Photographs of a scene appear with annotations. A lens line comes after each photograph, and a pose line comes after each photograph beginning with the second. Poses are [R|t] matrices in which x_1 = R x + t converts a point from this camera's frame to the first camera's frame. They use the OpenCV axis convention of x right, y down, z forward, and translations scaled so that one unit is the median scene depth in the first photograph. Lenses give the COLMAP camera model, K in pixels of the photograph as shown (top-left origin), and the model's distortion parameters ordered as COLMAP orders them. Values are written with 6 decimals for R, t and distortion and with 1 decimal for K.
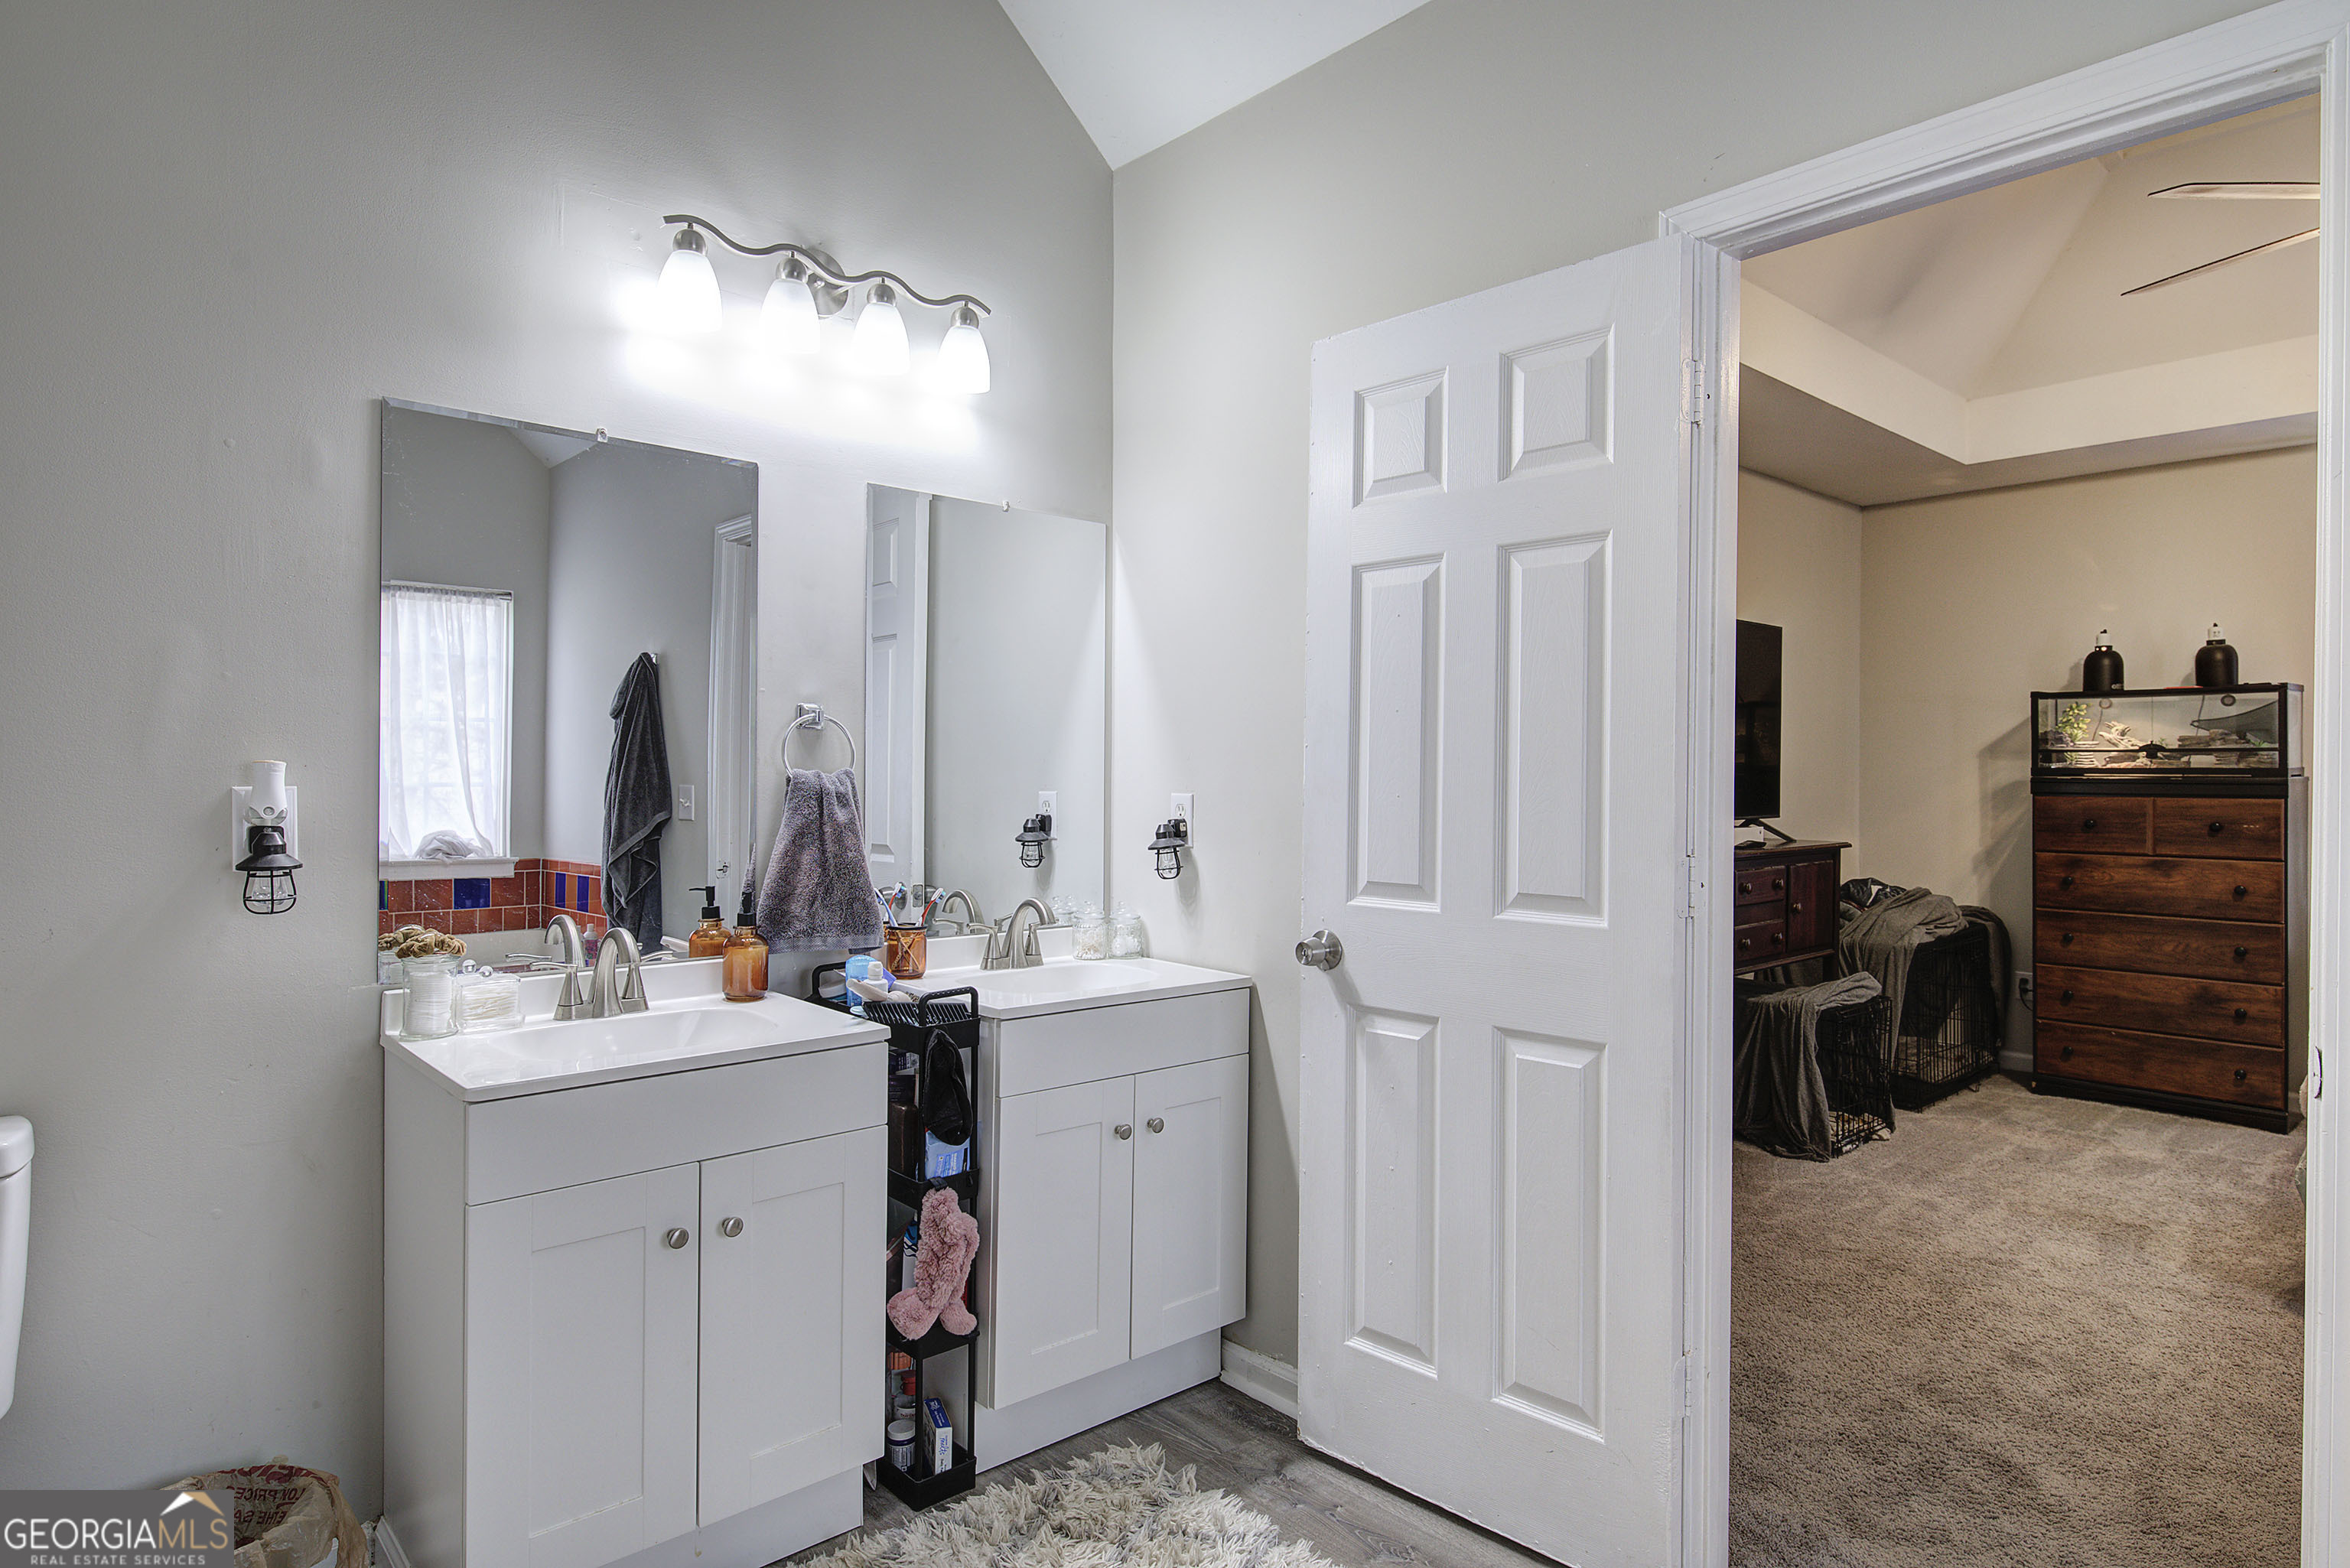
lens RADIAL K [[1319.0, 0, 1180.9], [0, 1319.0, 778.7], [0, 0, 1]] dist [0.005496, -0.001183]
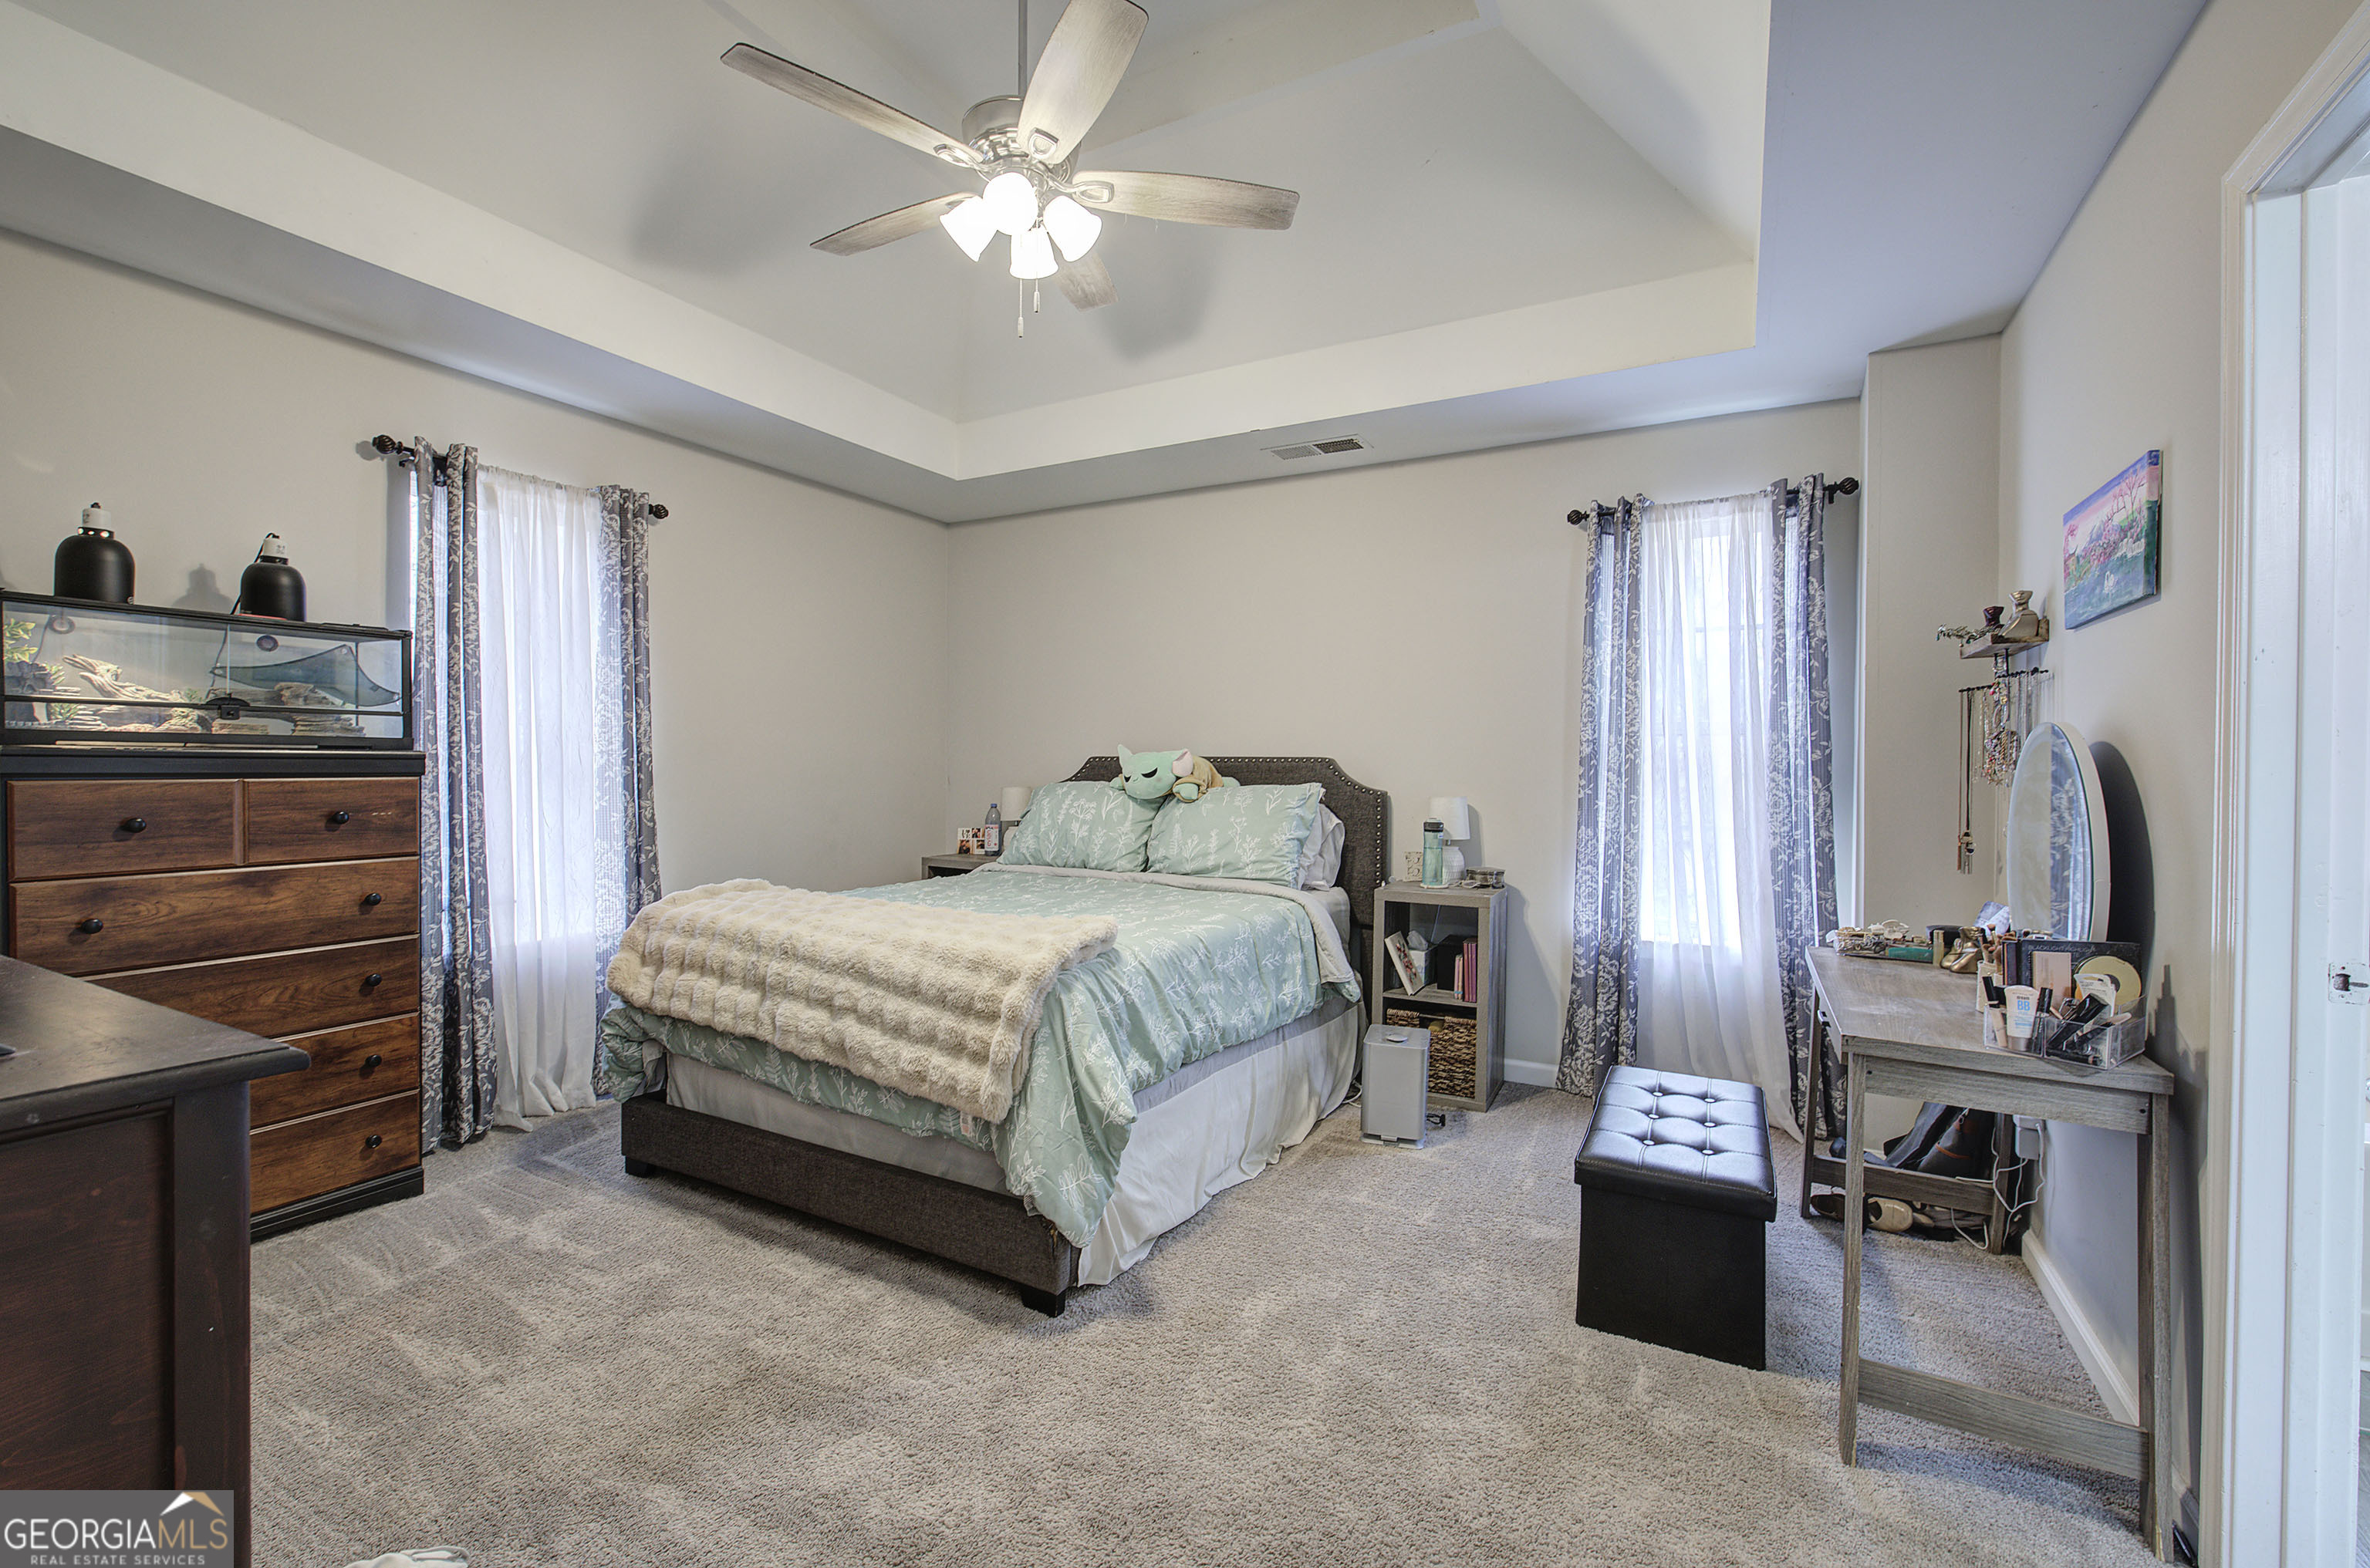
lens RADIAL K [[1006.7, 0, 1192.7], [0, 1006.7, 777.7], [0, 0, 1]] dist [-0.004454, 0.001444]
pose [[-0.332773, -0.020280, 0.942789, 0.101777], [-0.002381, 0.999784, 0.020666, 0.002285], [-0.943004, 0.004632, -0.332749, 0.711819]]
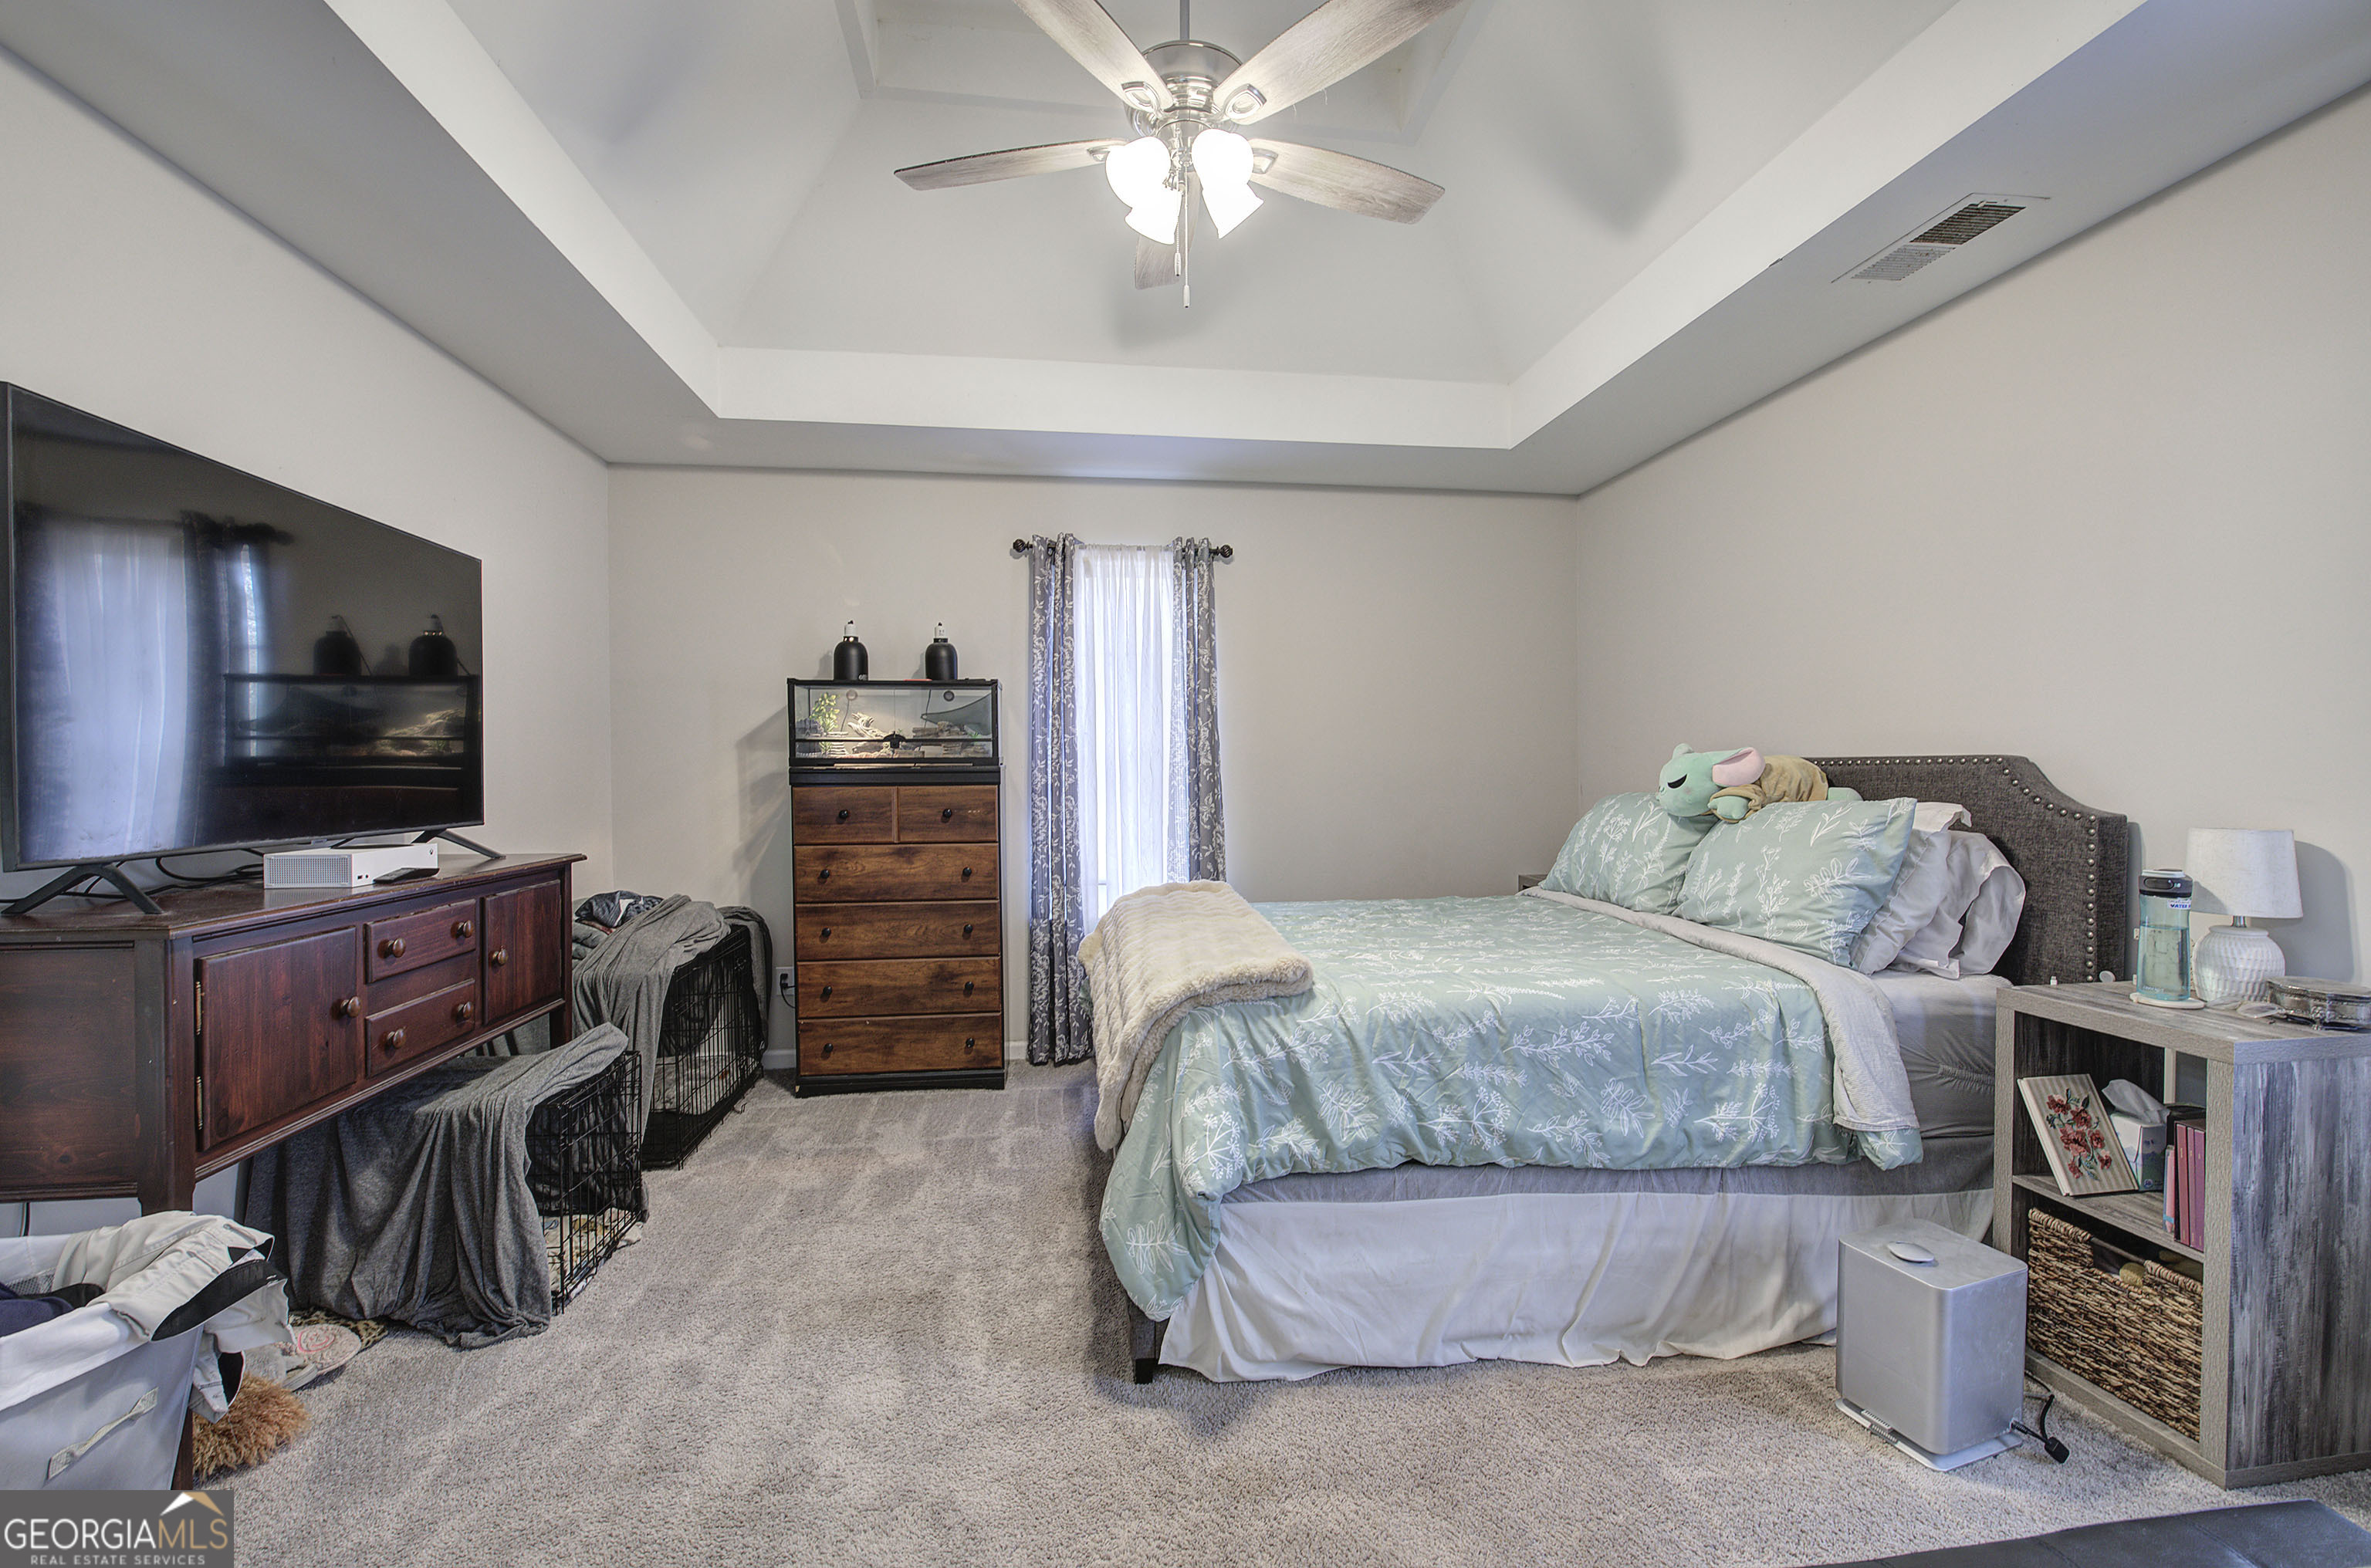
lens RADIAL K [[1007.2, 0, 1177.5], [0, 1007.2, 781.7], [0, 0, 1]] dist [-0.004454, 0.001444]
pose [[0.572961, -0.017472, 0.819397, 0.220549], [0.013770, 0.999837, 0.011691, 0.004492], [-0.819467, 0.004585, 0.573108, 0.374061]]
